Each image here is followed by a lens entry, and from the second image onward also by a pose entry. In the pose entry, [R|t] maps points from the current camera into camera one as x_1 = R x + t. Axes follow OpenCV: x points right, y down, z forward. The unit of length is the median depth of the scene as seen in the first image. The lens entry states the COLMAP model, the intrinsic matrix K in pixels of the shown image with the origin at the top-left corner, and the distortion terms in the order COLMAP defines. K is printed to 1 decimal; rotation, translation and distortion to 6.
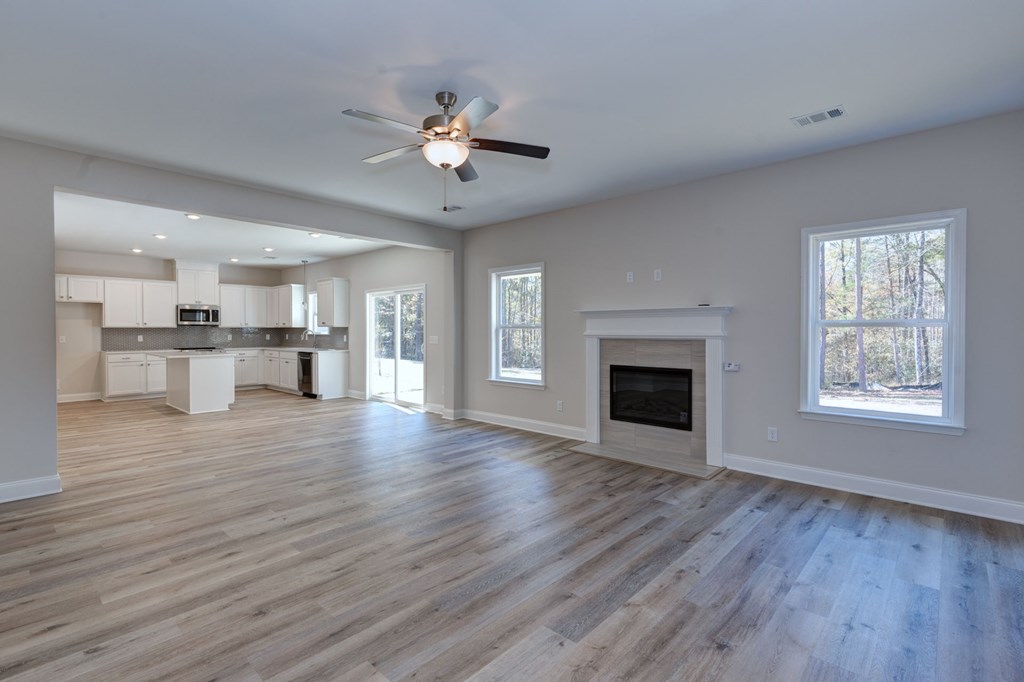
lens RADIAL K [[484.3, 0, 512.1], [0, 484.3, 333.5], [0, 0, 1]] dist [0.004887, -0.000167]
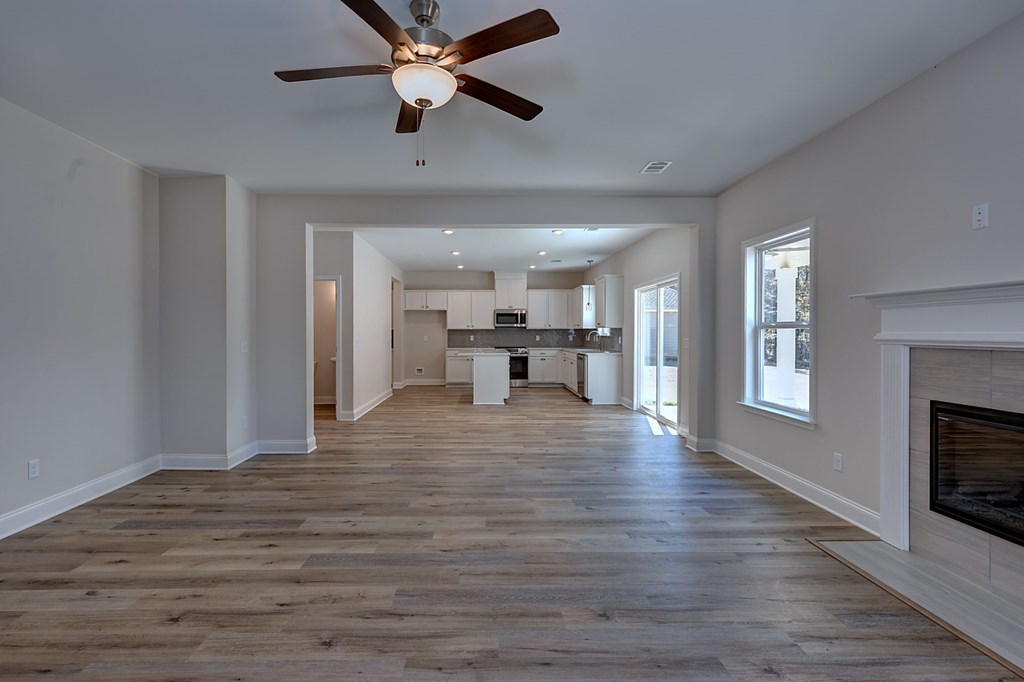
lens RADIAL K [[484.3, 0, 477.3], [0, 484.3, 337.5], [0, 0, 1]] dist [0.004887, -0.000167]
pose [[0.680564, 0.008233, -0.732642, 0.246309], [-0.004213, 0.999964, 0.007323, -0.001219], [0.732676, -0.001898, 0.680575, 0.315229]]
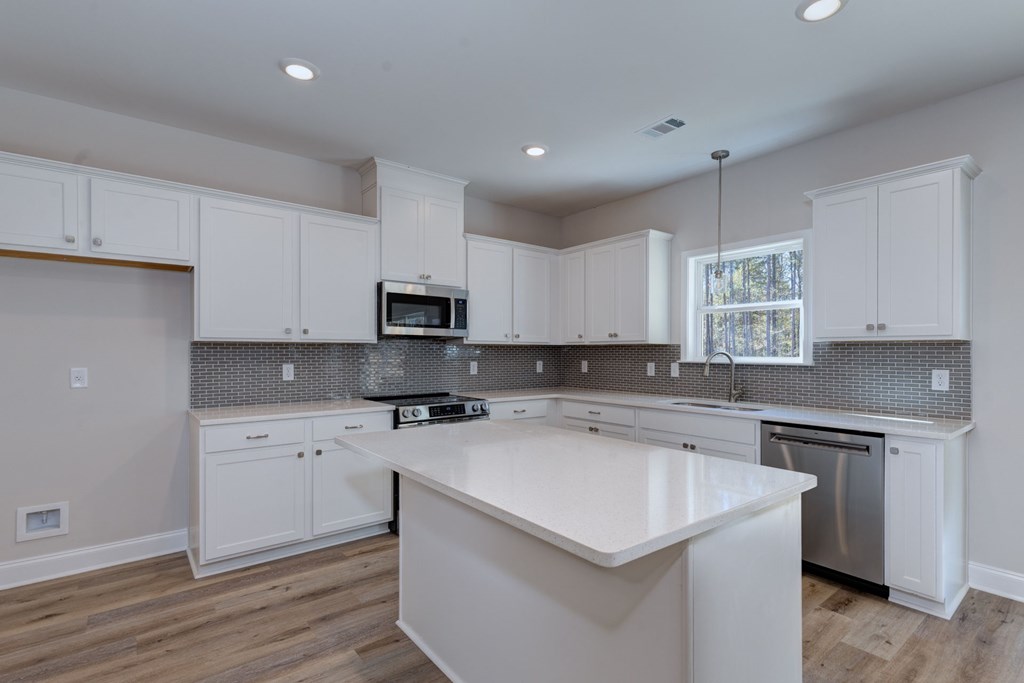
lens RADIAL K [[484.3, 0, 520.0], [0, 484.3, 356.3], [0, 0, 1]] dist [0.004887, -0.000167]
pose [[0.990724, 0.004792, -0.135806, -0.963215], [-0.004533, 0.999987, 0.002217, -0.006482], [0.135815, -0.001581, 0.990733, 1.171750]]
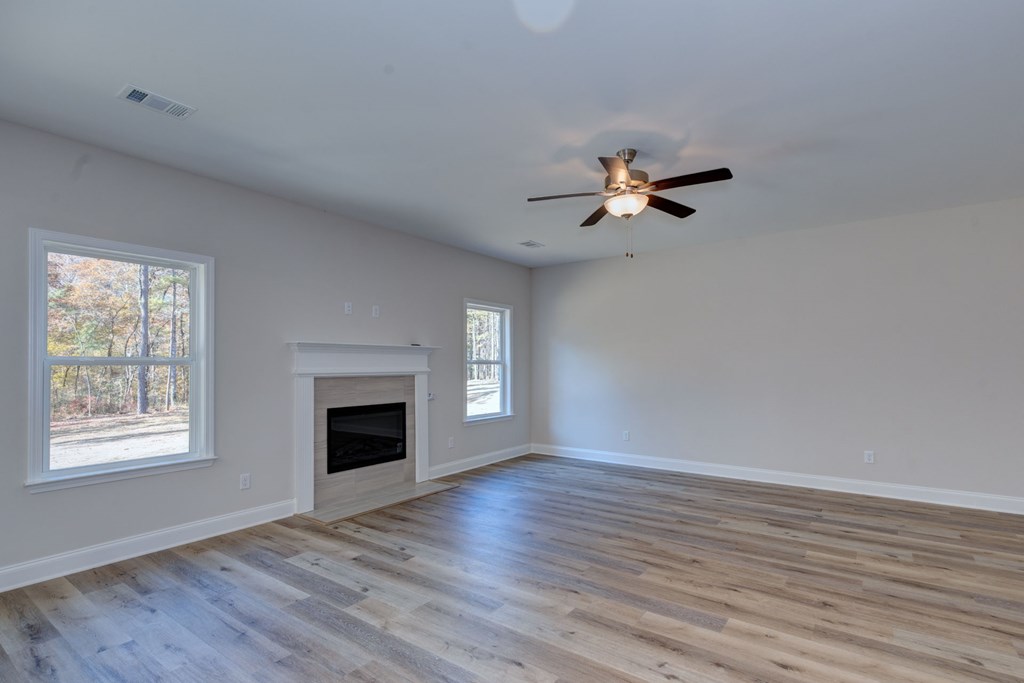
lens RADIAL K [[484.3, 0, 512.7], [0, 484.3, 356.5], [0, 0, 1]] dist [0.004887, -0.000167]
pose [[-0.112384, 0.019889, 0.993466, -0.654026], [0.011978, 0.999754, -0.018660, -0.005686], [-0.993593, 0.009803, -0.112595, 0.761448]]
